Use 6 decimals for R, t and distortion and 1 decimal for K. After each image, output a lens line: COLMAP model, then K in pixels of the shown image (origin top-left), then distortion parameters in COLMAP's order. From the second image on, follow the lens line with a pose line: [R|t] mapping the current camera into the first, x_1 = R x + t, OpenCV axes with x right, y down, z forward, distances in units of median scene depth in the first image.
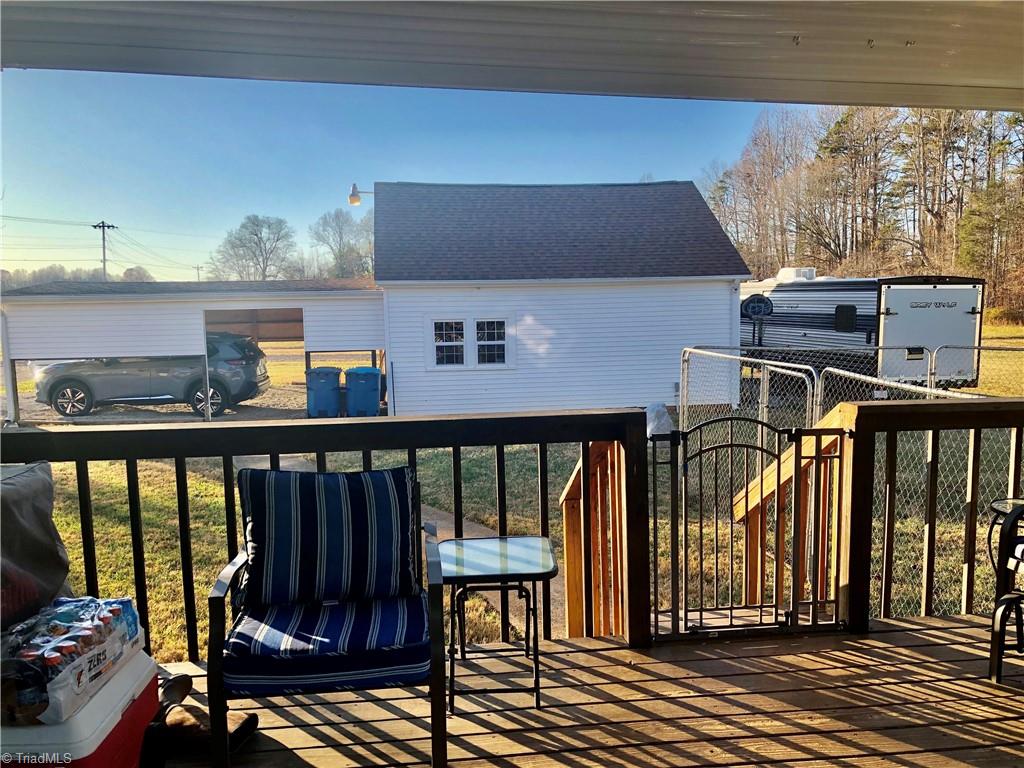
lens RADIAL K [[816.4, 0, 512.0], [0, 816.4, 384.0], [0, 0, 1]] dist [0.003737, 0.009615]
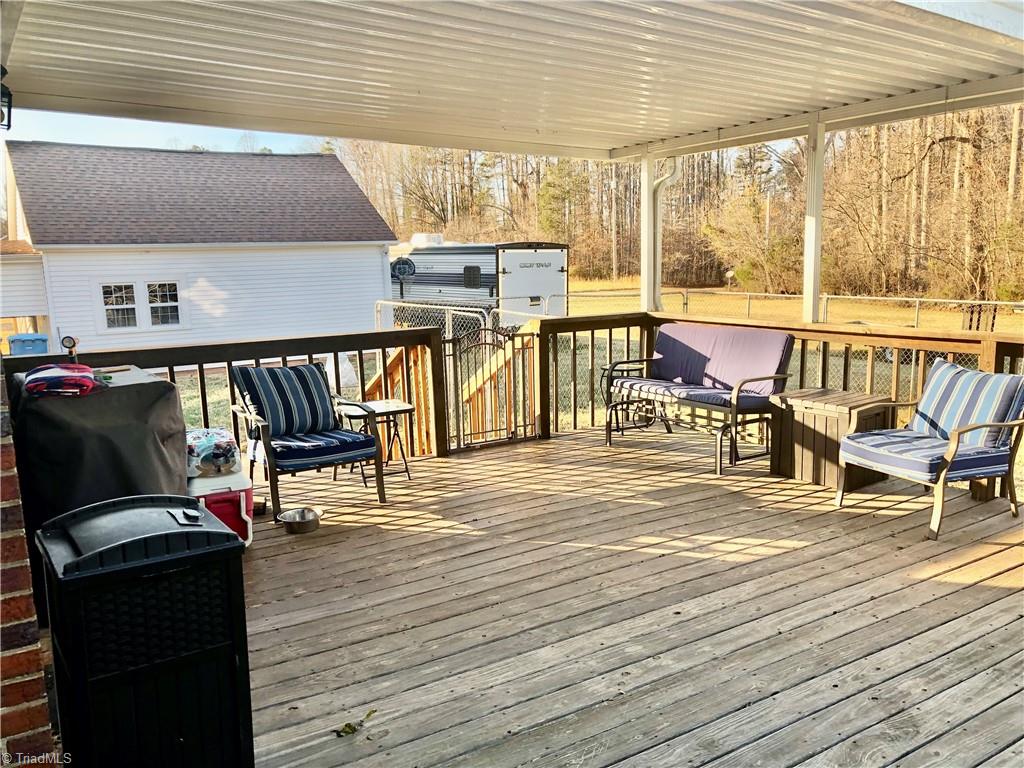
lens RADIAL K [[844.5, 0, 512.0], [0, 844.5, 384.0], [0, 0, 1]] dist [-0.004154, -0.008364]
pose [[0.892348, -0.069533, 0.445959, -0.116170], [0.050546, 0.997242, 0.054347, 0.014373], [-0.448508, -0.025955, 0.893402, -0.162913]]
